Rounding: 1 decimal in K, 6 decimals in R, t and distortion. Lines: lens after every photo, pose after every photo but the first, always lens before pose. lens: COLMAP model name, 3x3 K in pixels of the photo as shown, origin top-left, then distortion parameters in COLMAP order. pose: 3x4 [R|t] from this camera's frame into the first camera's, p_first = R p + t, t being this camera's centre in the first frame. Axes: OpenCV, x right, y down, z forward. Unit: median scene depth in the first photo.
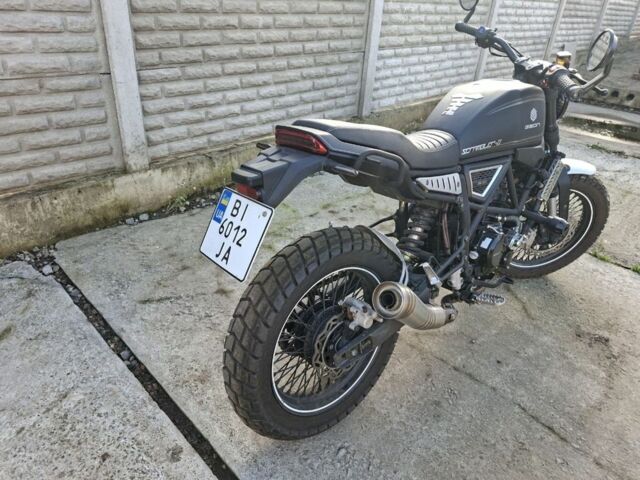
lens RADIAL K [[444.3, 0, 318.6], [0, 444.3, 248.3], [0, 0, 1]] dist [0.073576, -0.081719]
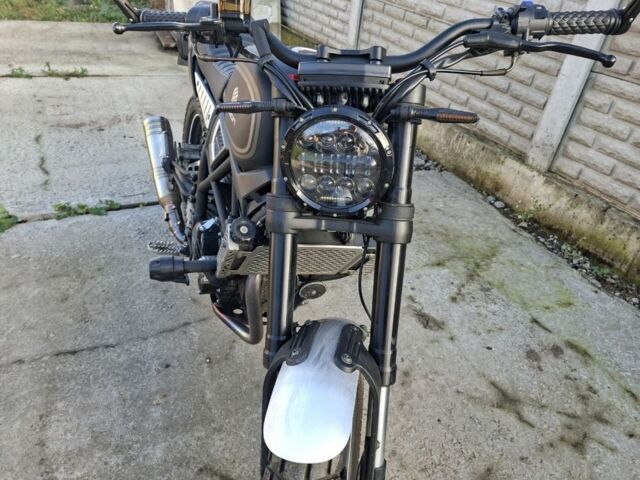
lens RADIAL K [[444.3, 0, 318.6], [0, 444.3, 248.3], [0, 0, 1]] dist [0.073576, -0.081719]
pose [[-0.330518, 0.460164, -0.824019, 0.652894], [-0.576265, 0.593051, 0.562325, -0.365216], [0.747447, 0.660712, 0.069163, 0.742297]]
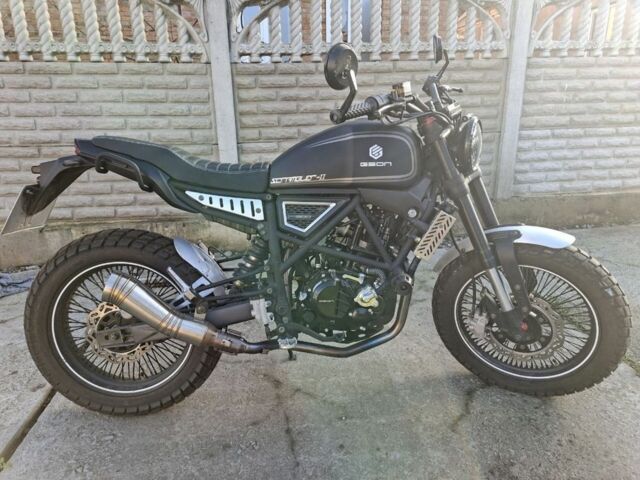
lens RADIAL K [[444.3, 0, 318.6], [0, 444.3, 248.3], [0, 0, 1]] dist [0.073576, -0.081719]
pose [[0.781436, 0.118050, -0.612717, 0.604840], [-0.252791, 0.957644, -0.137894, 0.024302], [0.570487, 0.262644, 0.778179, 0.186923]]
